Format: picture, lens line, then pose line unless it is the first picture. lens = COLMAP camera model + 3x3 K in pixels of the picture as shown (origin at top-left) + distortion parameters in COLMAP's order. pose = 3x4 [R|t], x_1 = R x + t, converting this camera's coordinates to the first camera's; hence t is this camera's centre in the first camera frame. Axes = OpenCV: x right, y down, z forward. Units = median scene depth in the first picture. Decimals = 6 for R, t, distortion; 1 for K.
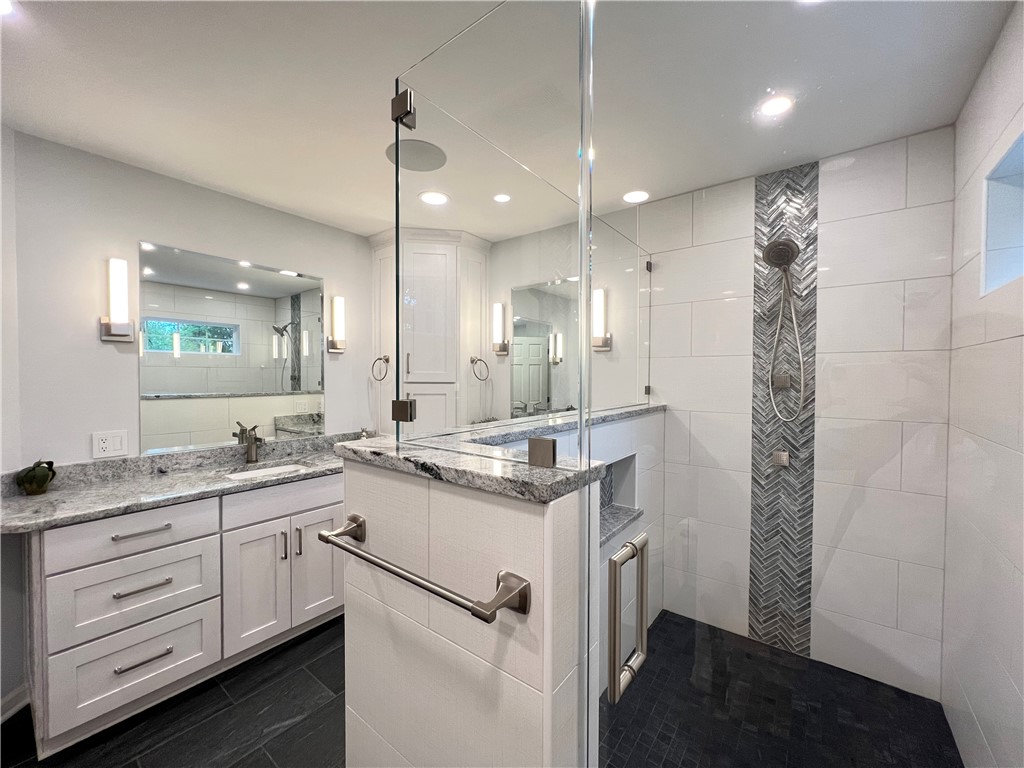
lens RADIAL K [[410.7, 0, 510.3], [0, 410.7, 383.5], [0, 0, 1]] dist [-0.003895, 0.000562]
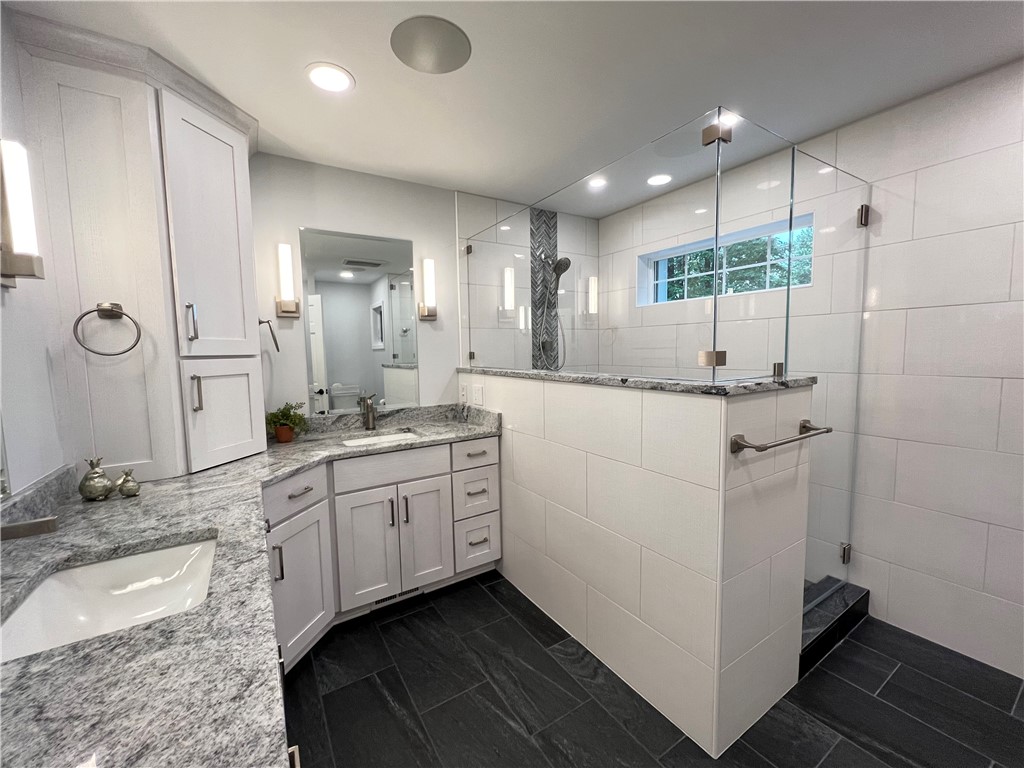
lens RADIAL K [[410.7, 0, 510.1], [0, 410.7, 384.5], [0, 0, 1]] dist [-0.003895, 0.000562]
pose [[0.341875, -0.089501, 0.935474, -0.705777], [0.035015, 0.995976, 0.082493, 0.004541], [-0.939093, 0.004553, 0.343634, 0.457794]]
